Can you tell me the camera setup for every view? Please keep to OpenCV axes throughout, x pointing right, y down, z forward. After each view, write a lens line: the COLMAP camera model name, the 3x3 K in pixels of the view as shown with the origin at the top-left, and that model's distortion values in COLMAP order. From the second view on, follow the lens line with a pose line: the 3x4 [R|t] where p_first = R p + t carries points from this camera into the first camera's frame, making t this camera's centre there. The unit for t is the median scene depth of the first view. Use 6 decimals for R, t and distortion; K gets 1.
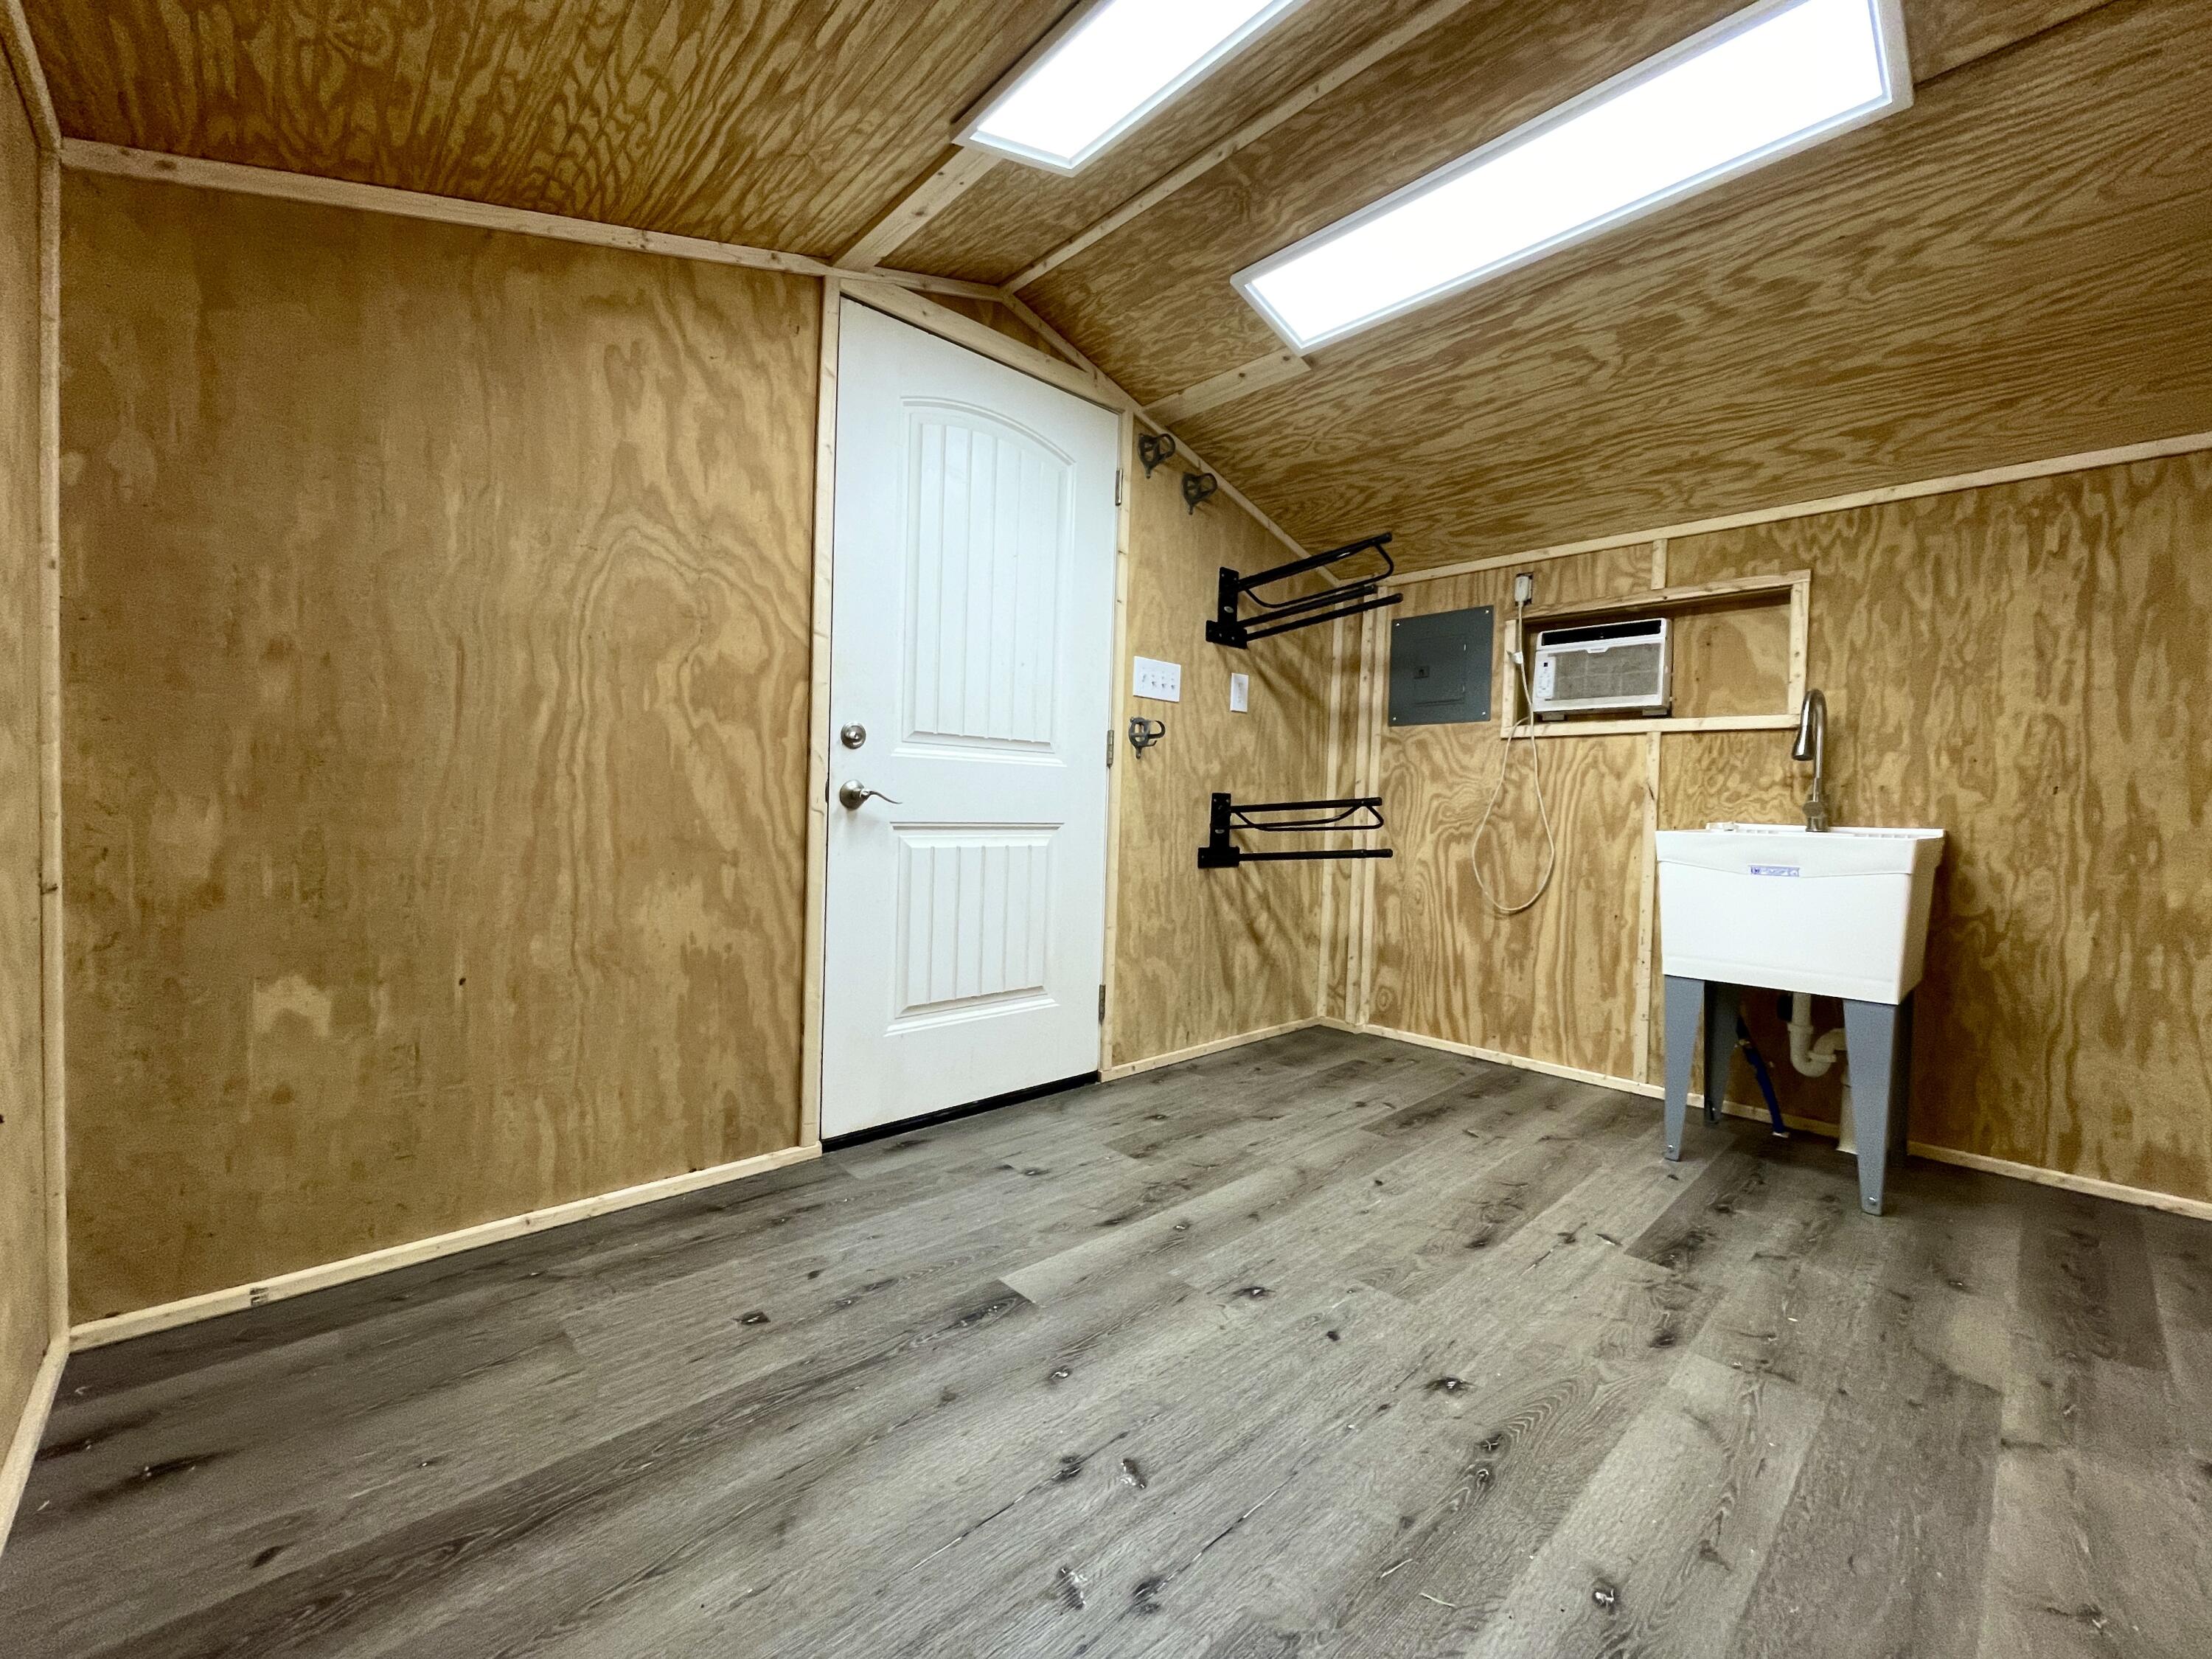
lens RADIAL K [[893.6, 0, 1109.1], [0, 893.6, 826.9], [0, 0, 1]] dist [-0.003398, 0.001497]
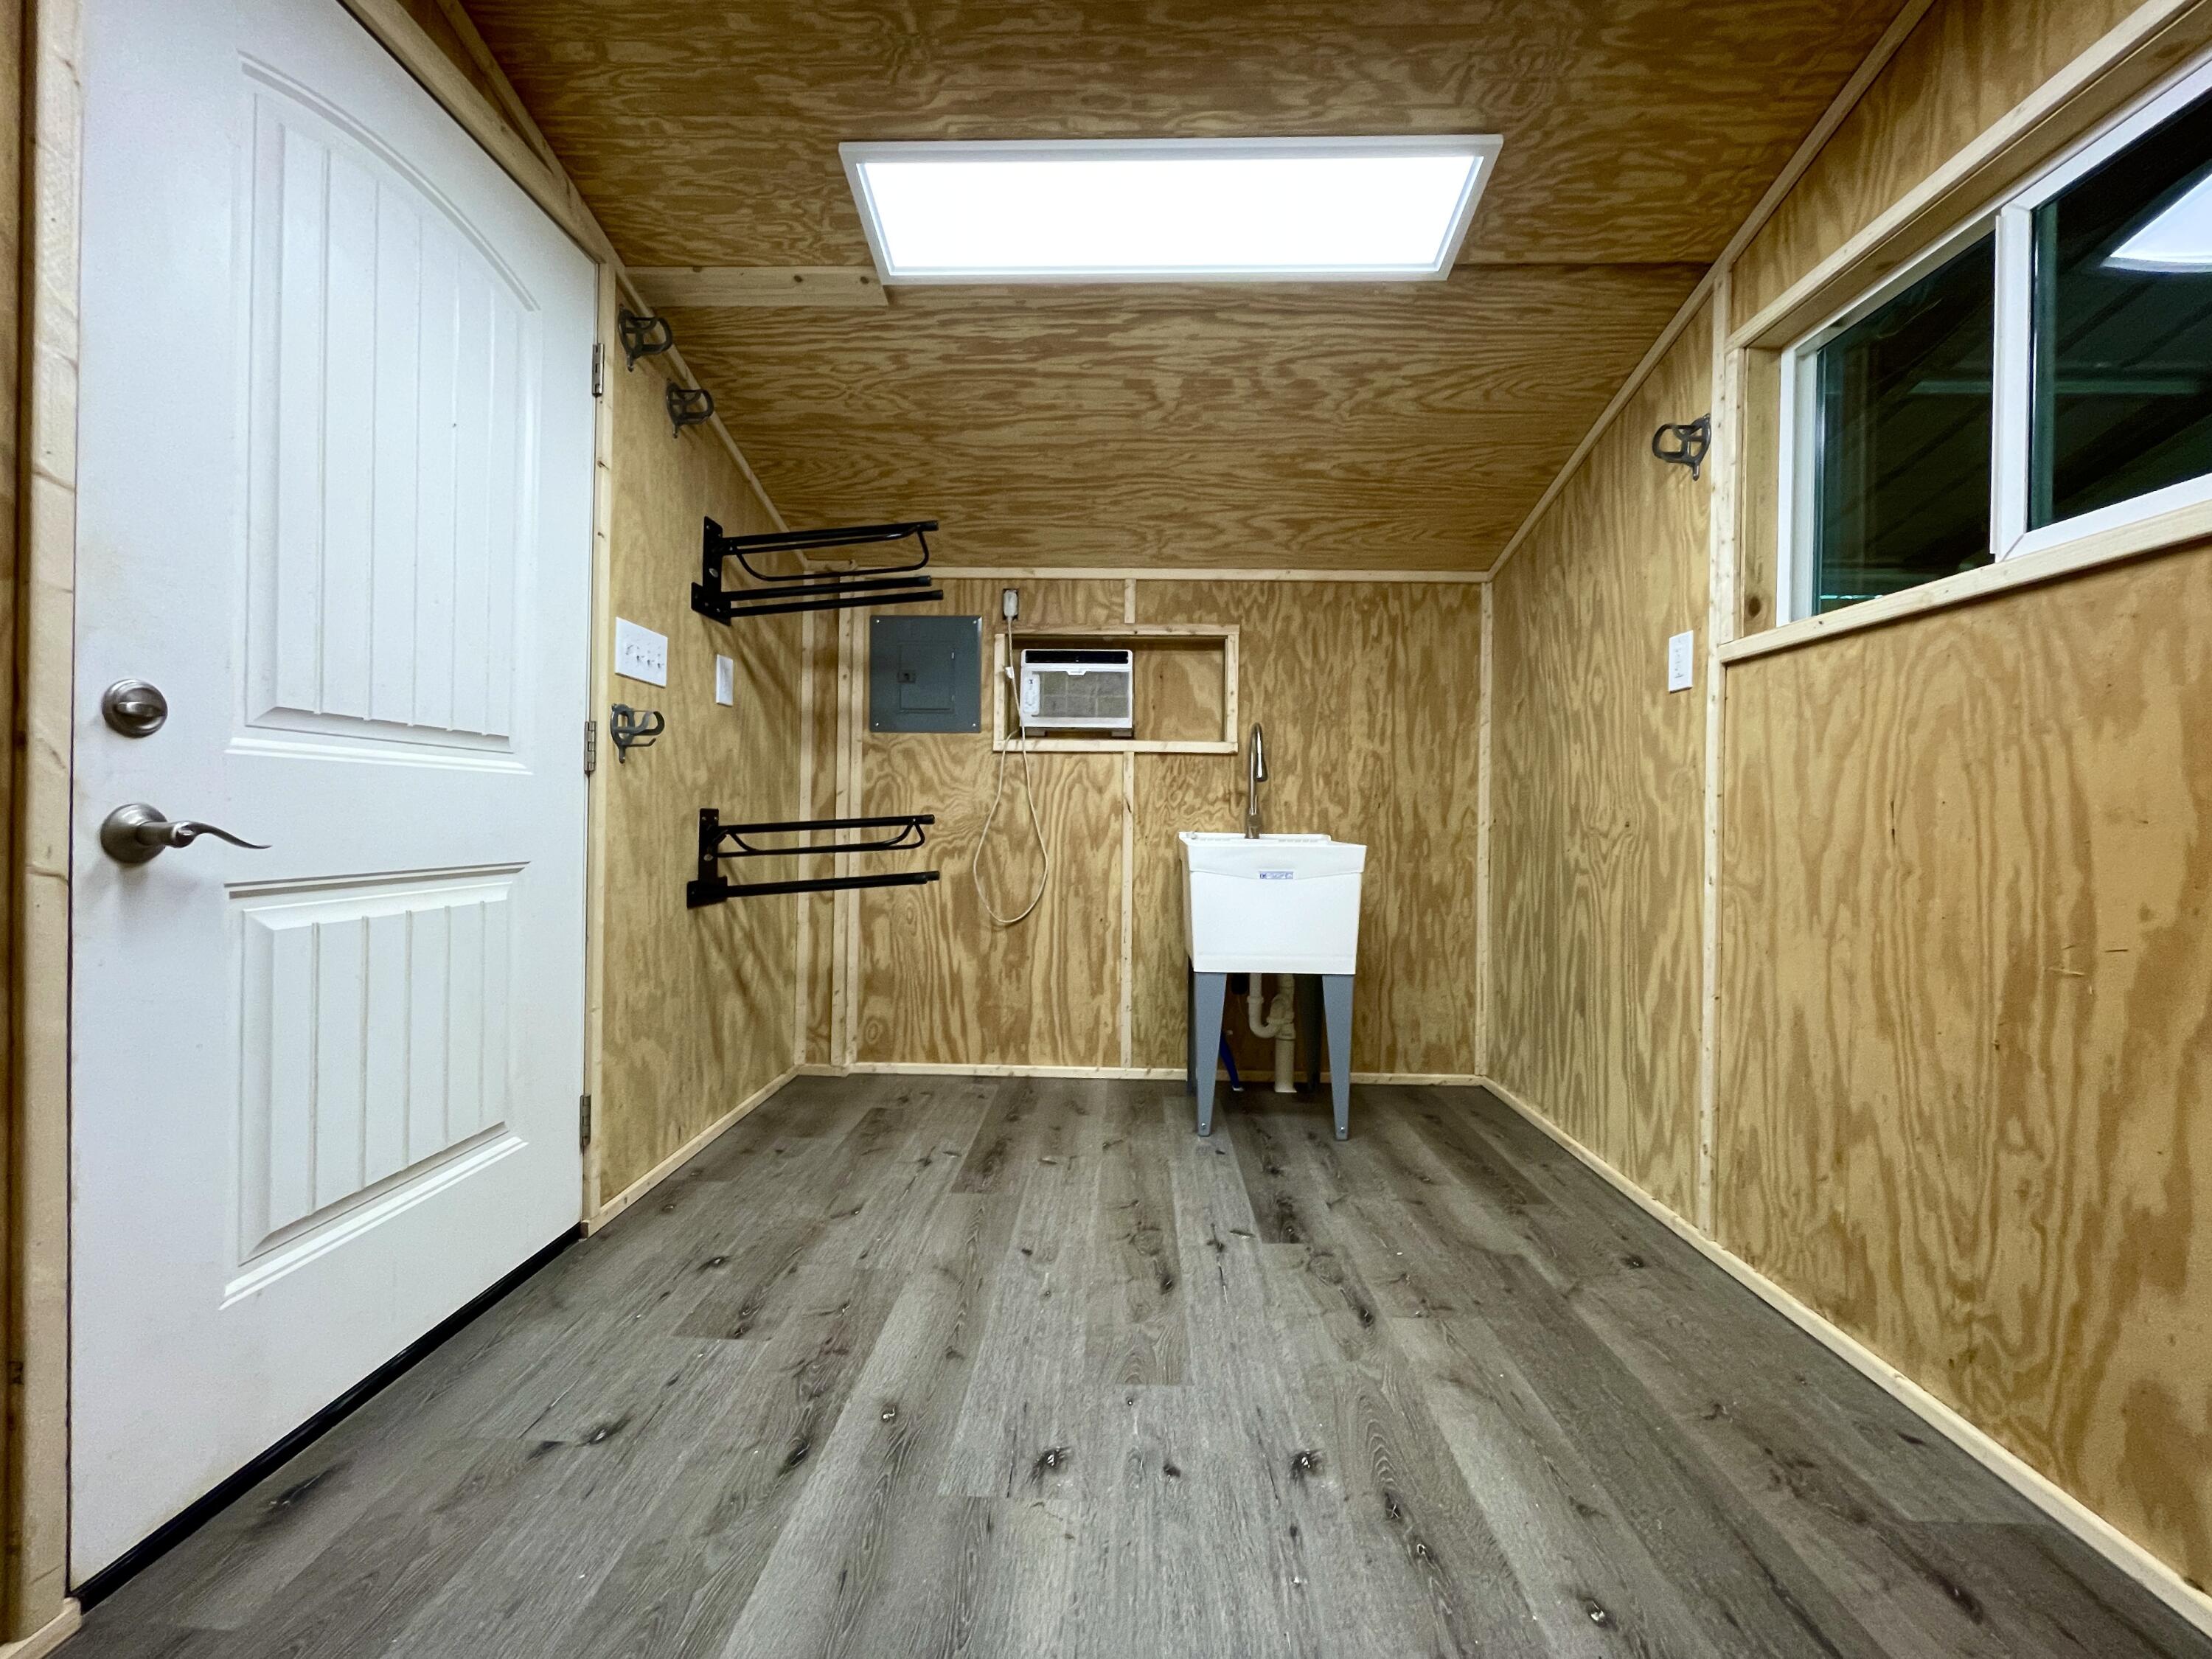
lens RADIAL K [[893.6, 0, 1102.6], [0, 893.6, 828.0], [0, 0, 1]] dist [-0.003398, 0.001497]
pose [[0.712891, -0.025204, 0.700822, -0.242149], [0.022927, 0.999657, 0.012630, -0.032190], [-0.700900, 0.007064, 0.713225, 0.287178]]
